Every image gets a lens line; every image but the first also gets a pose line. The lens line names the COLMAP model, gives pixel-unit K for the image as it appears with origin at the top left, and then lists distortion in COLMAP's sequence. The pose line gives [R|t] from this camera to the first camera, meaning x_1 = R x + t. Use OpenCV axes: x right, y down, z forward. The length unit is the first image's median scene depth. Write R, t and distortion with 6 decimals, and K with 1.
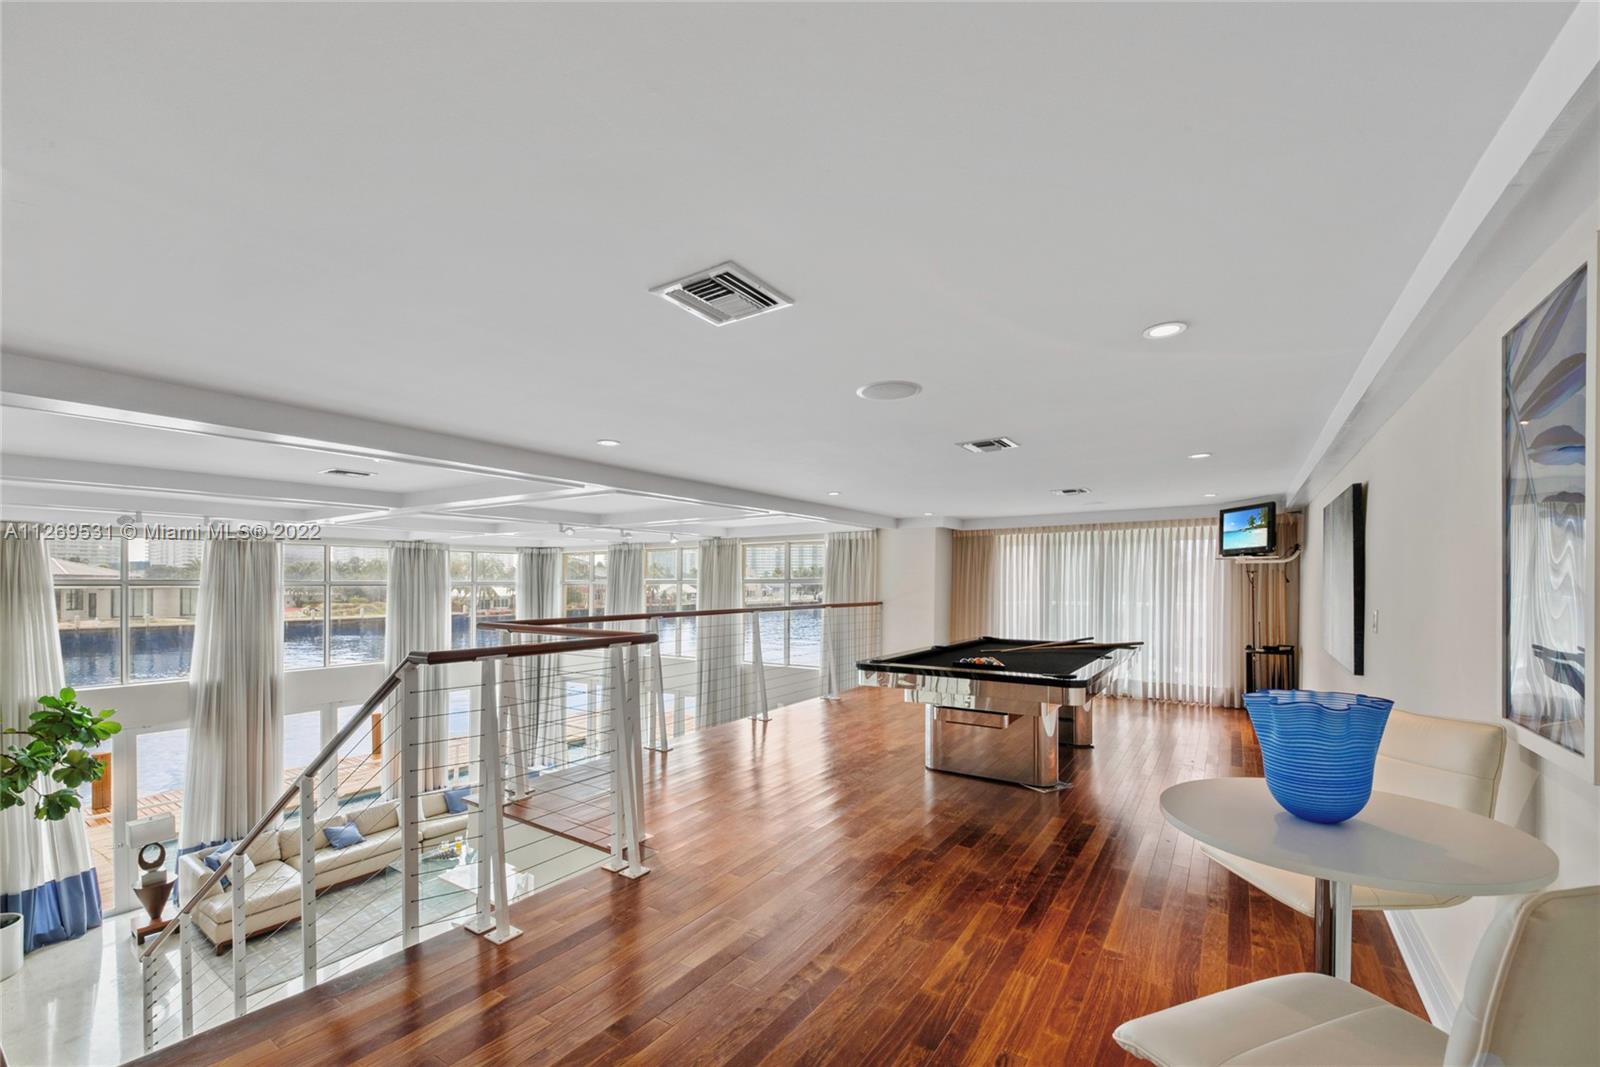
lens RADIAL K [[655.7, 0, 793.7], [0, 655.7, 583.9], [0, 0, 1]] dist [-0.024295, 0.001145]
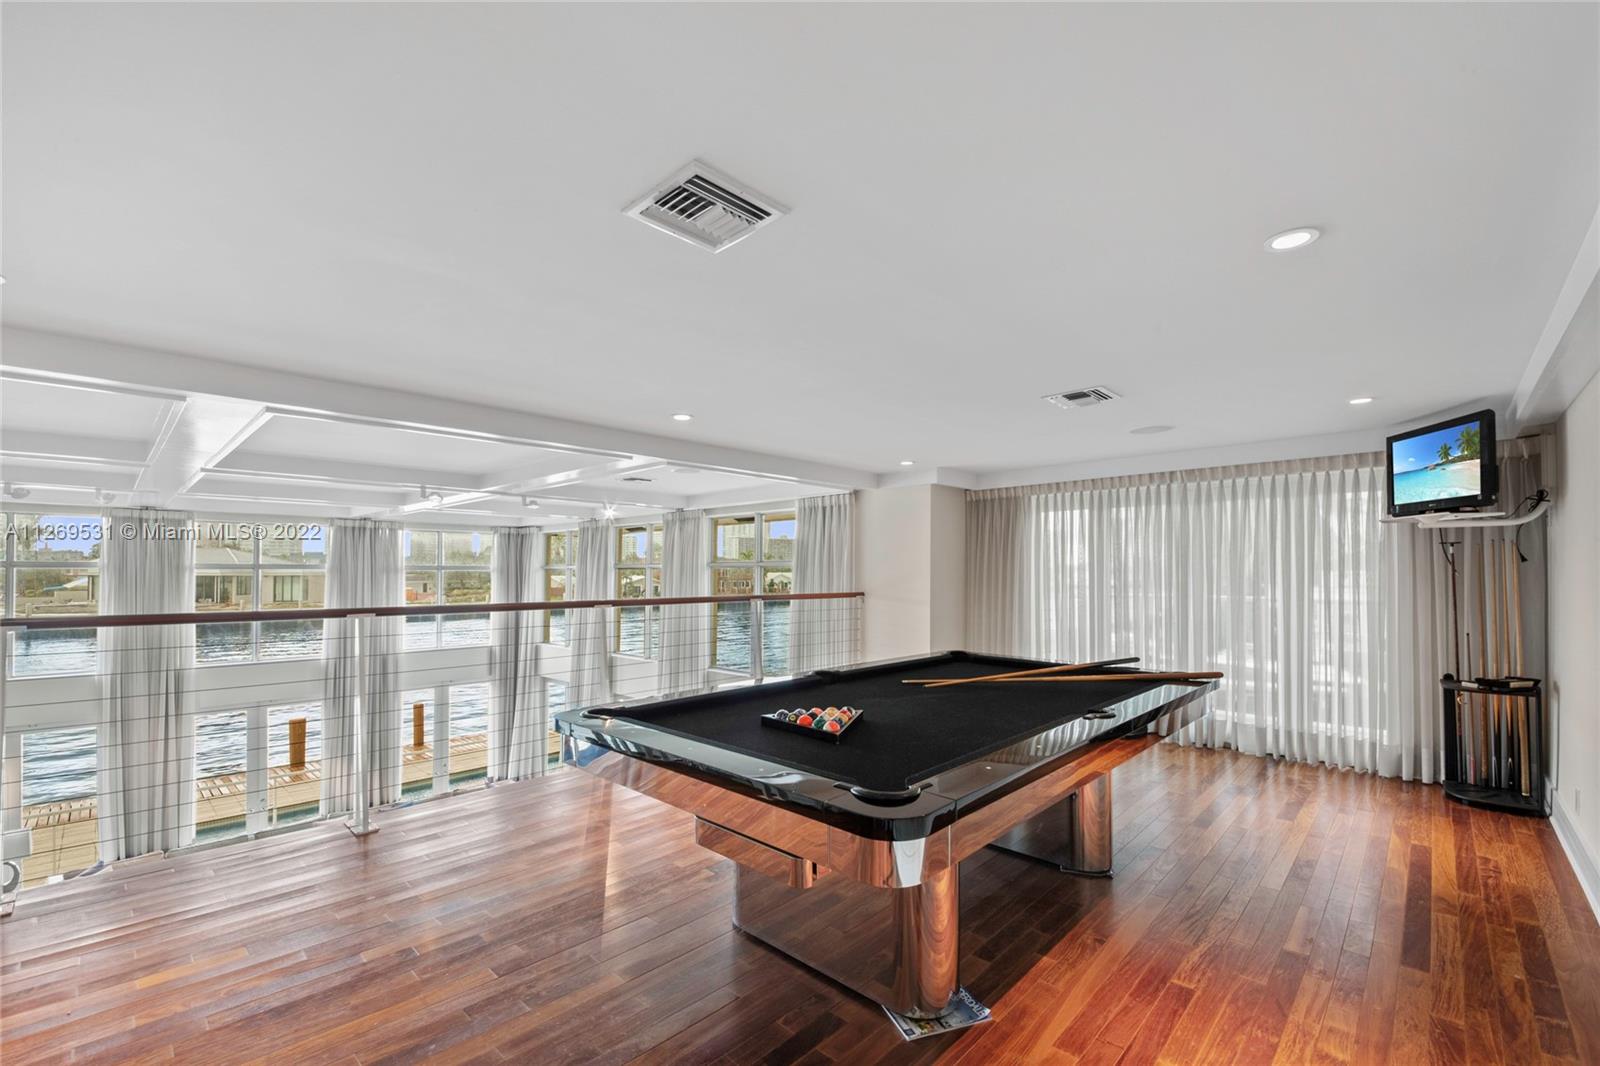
lens RADIAL K [[670.1, 0, 820.3], [0, 670.1, 550.8], [0, 0, 1]] dist [-0.021254, -0.002263]
pose [[0.987681, -0.003032, -0.156449, 0.225792], [-0.001549, 0.999574, -0.029153, 0.004227], [0.156470, 0.029036, 0.987256, 0.311549]]
